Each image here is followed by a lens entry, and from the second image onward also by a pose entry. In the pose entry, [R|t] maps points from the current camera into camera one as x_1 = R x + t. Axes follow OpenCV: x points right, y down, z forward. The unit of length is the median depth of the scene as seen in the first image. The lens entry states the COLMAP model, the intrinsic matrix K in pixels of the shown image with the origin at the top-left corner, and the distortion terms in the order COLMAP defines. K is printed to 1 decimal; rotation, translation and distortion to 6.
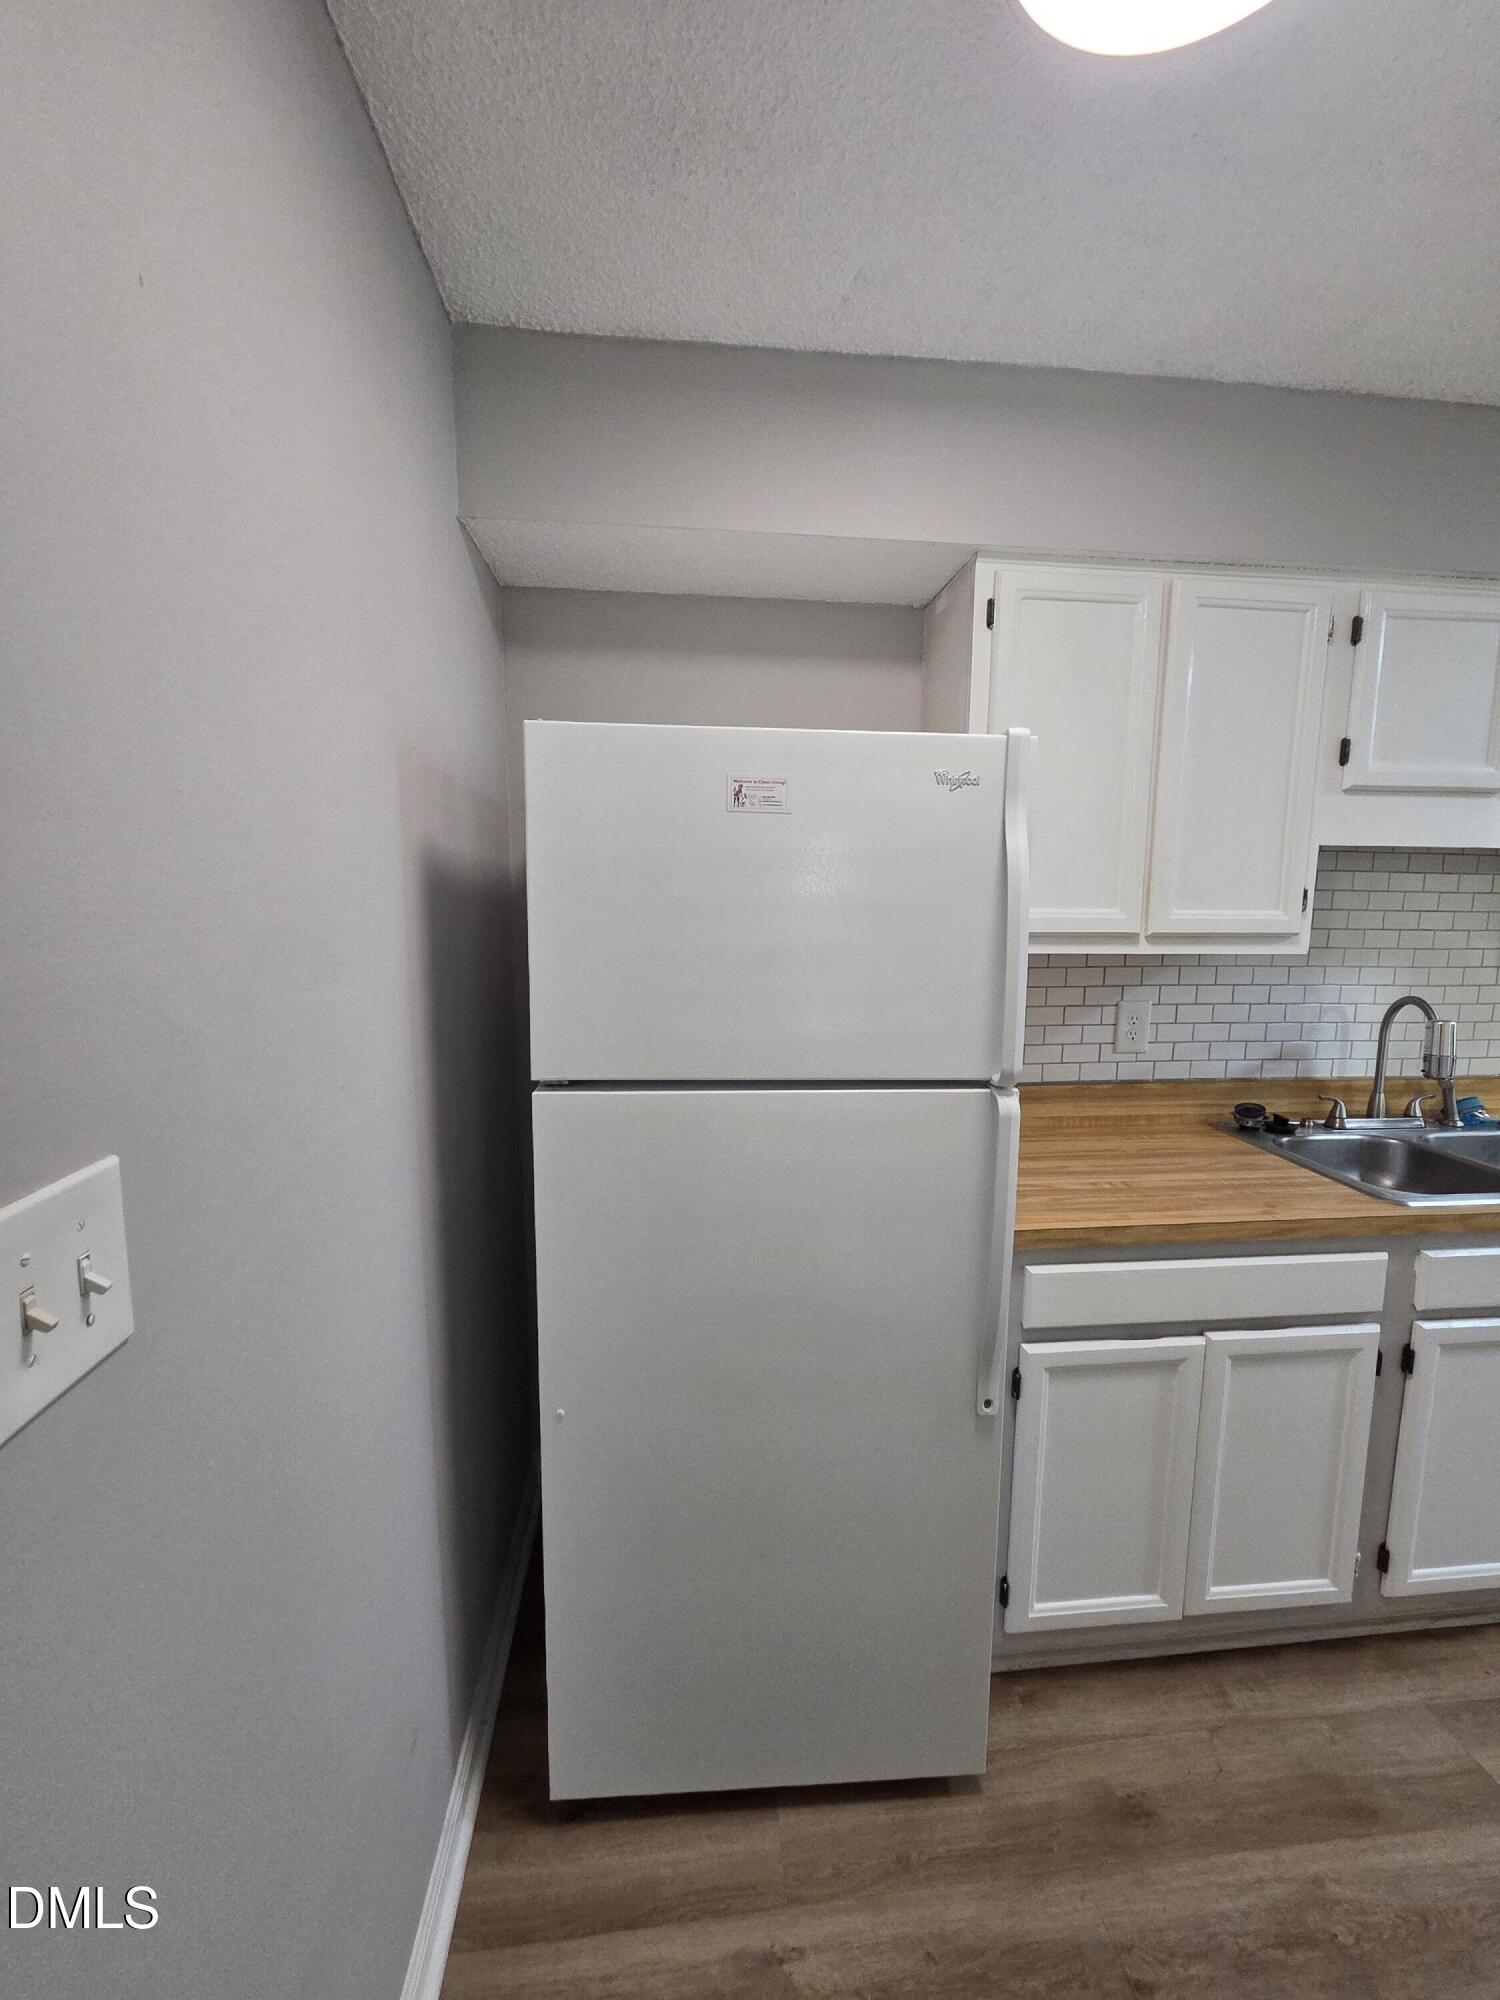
lens RADIAL K [[807.8, 0, 750.0], [0, 807.8, 1000.0], [0, 0, 1]] dist [-0.000867, -0.000250]
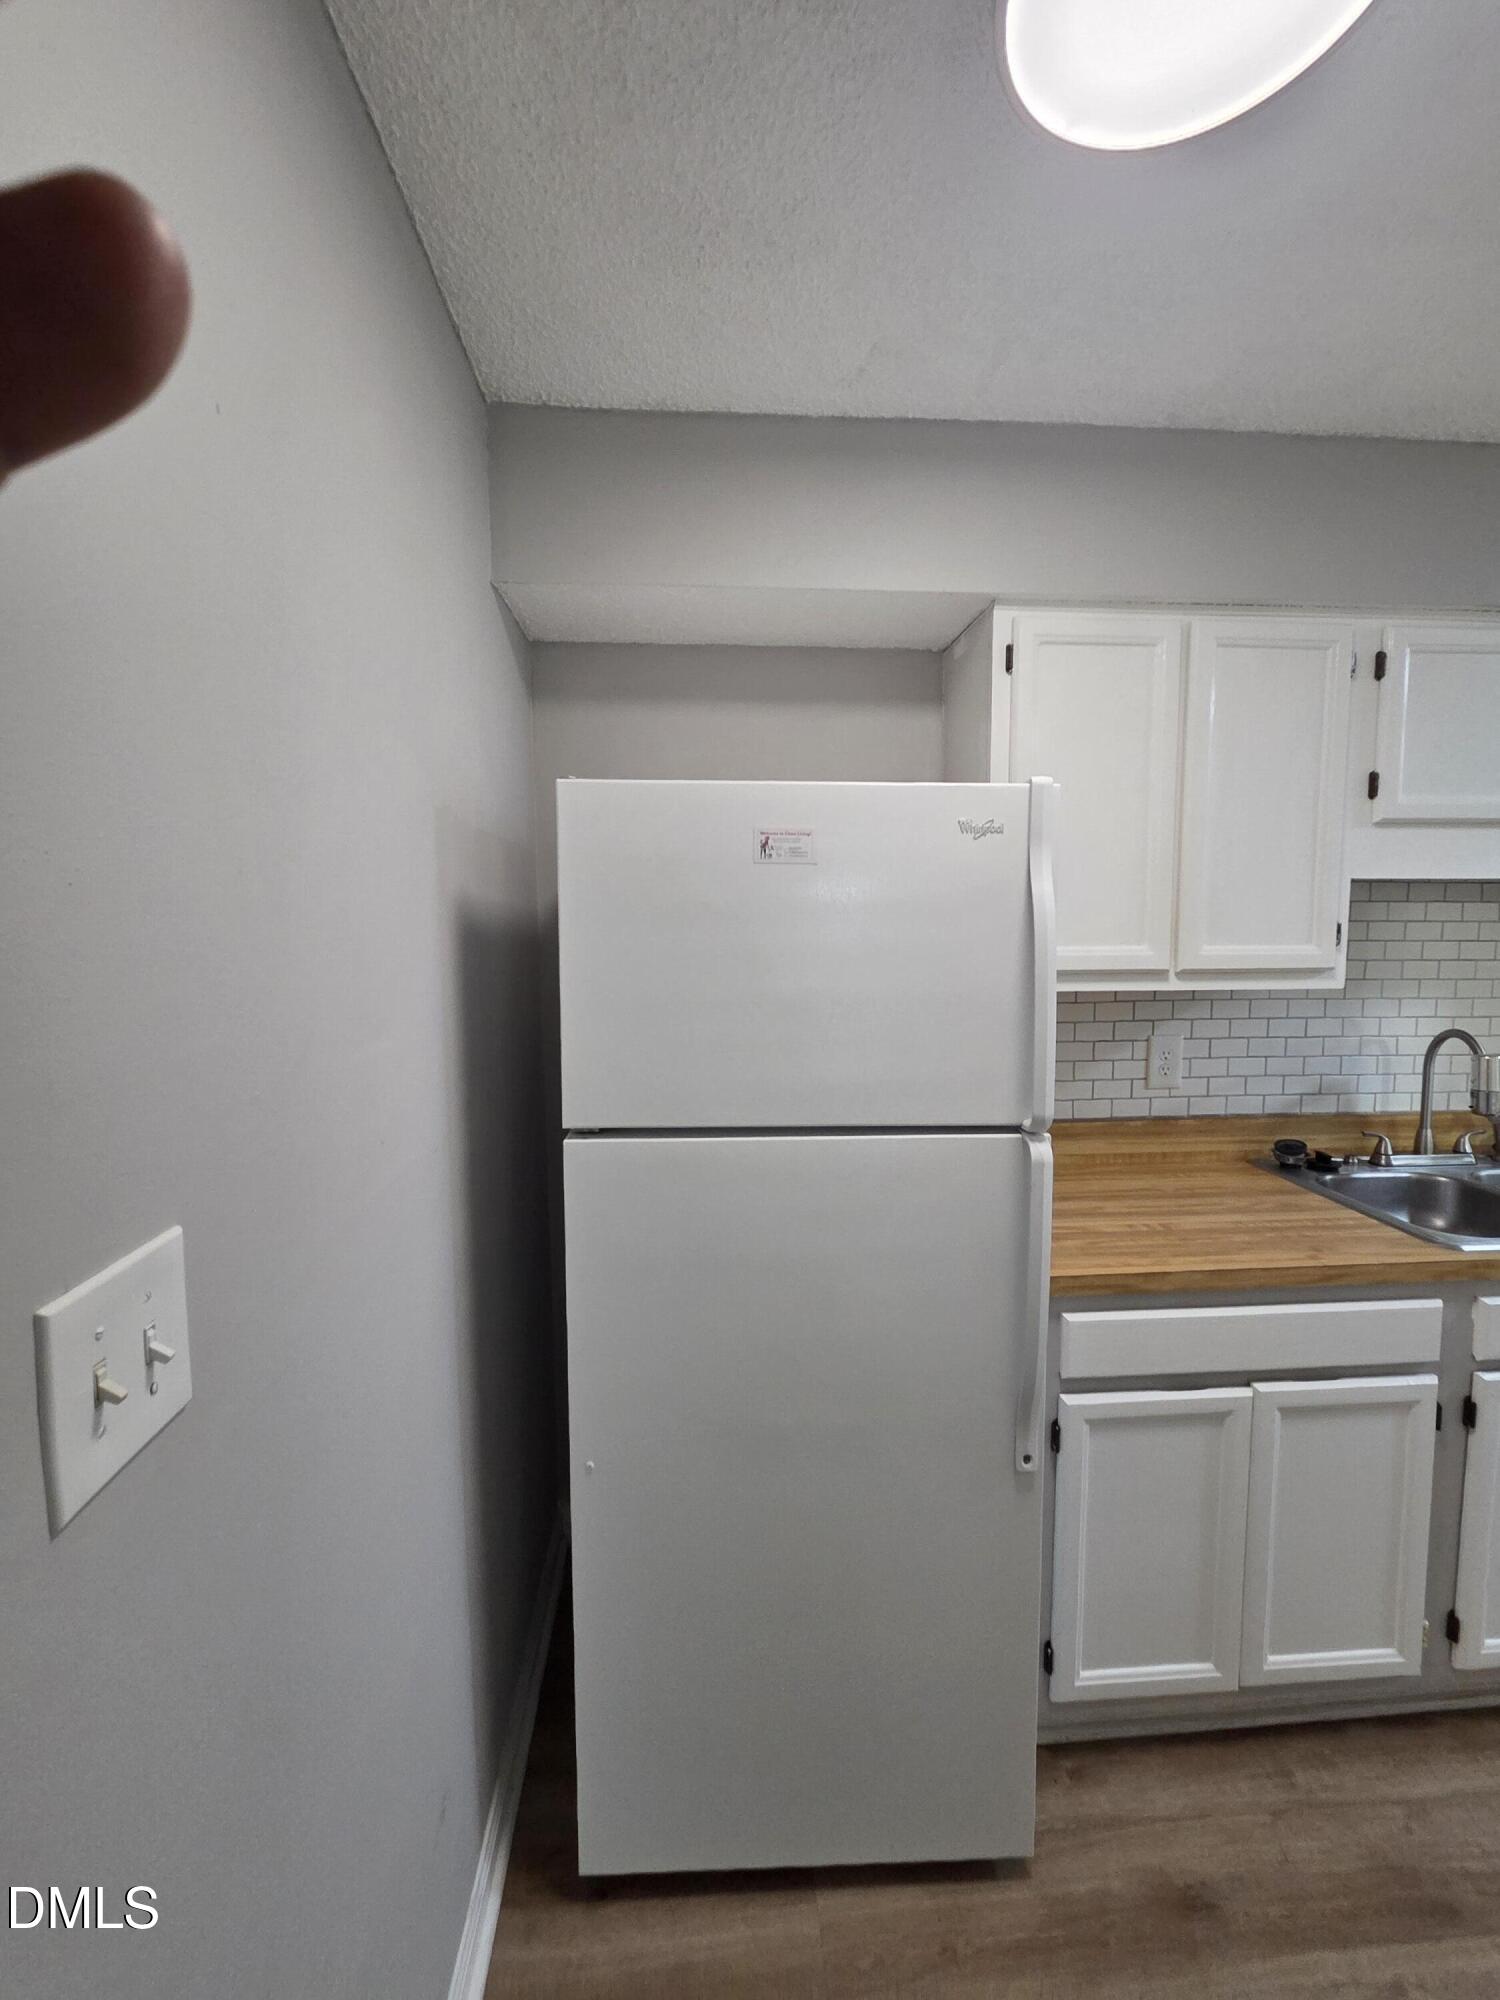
lens RADIAL K [[815.2, 0, 742.7], [0, 815.2, 987.8], [0, 0, 1]] dist [-0.000821, -0.000352]
pose [[0.999402, -0.010897, -0.032812, -0.007892], [0.009386, 0.998904, -0.045861, -0.021483], [0.033275, 0.045525, 0.998409, -0.014320]]
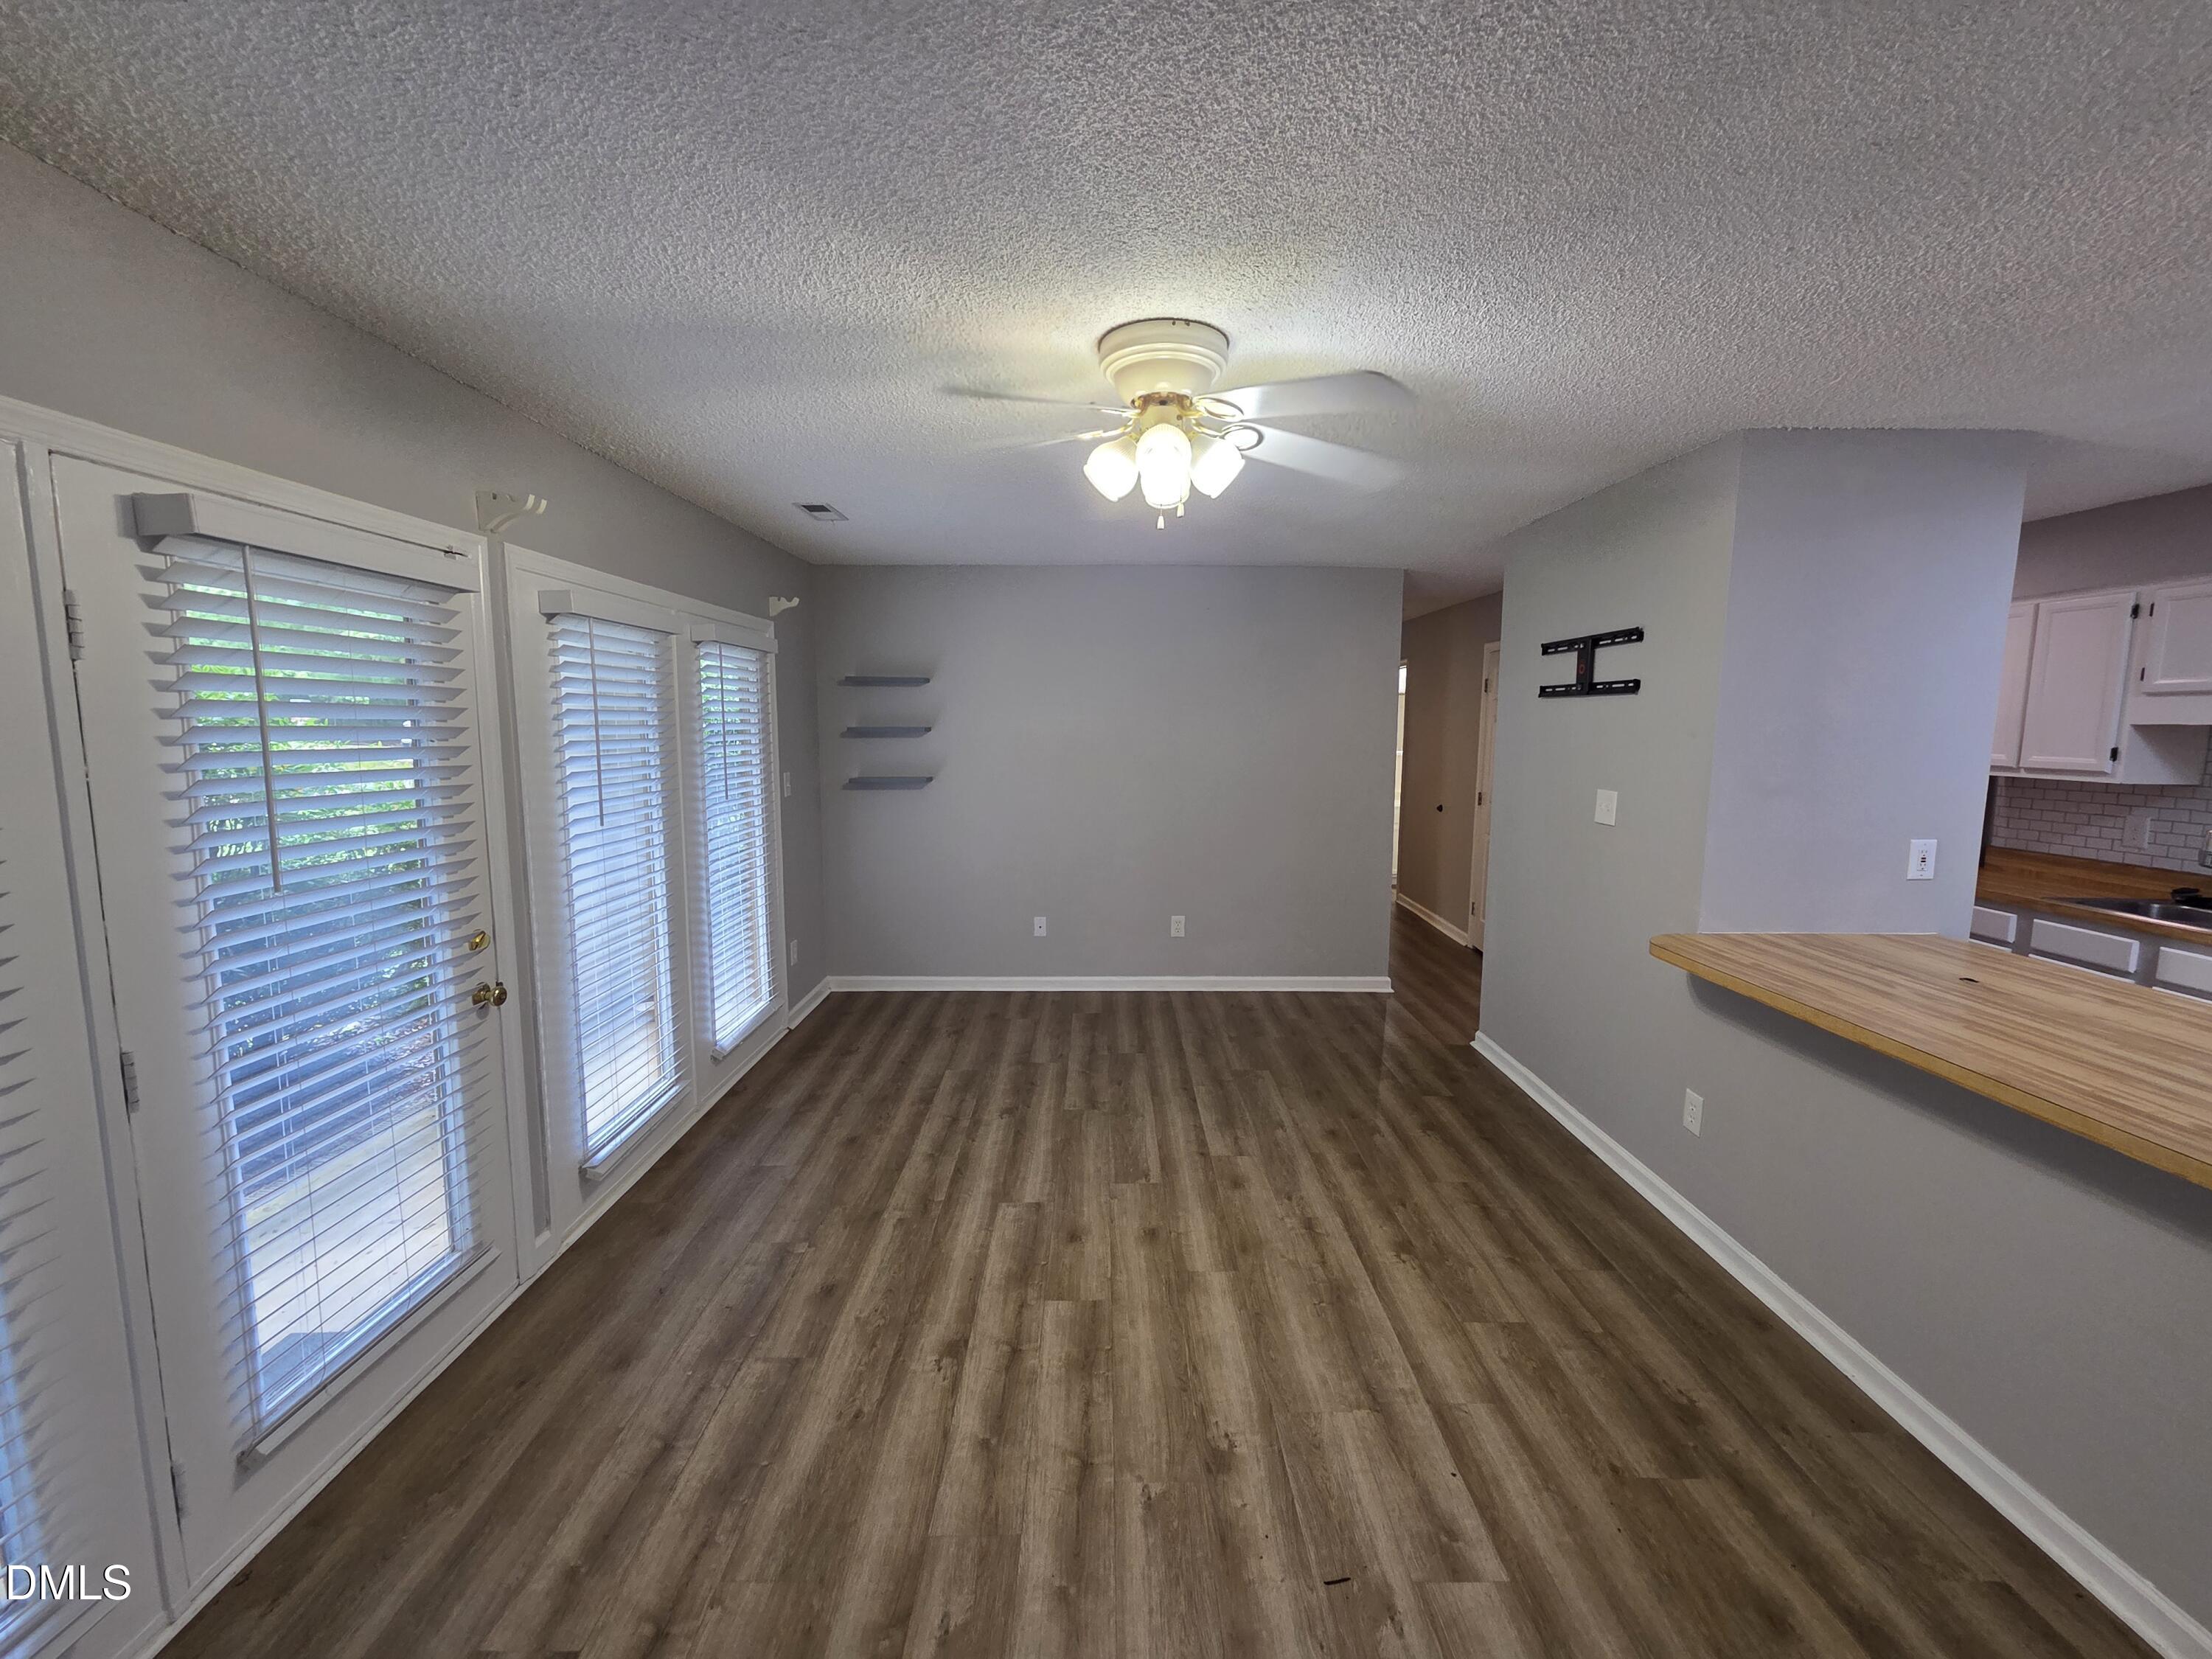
lens RADIAL K [[901.7, 0, 1106.0], [0, 901.7, 829.5], [0, 0, 1]] dist [-0.000821, -0.000352]
pose [[-0.104351, 0.108875, -0.988563, 3.324778], [-0.142697, 0.982066, 0.123222, 0.136106], [0.984250, 0.153923, -0.086943, -1.186819]]
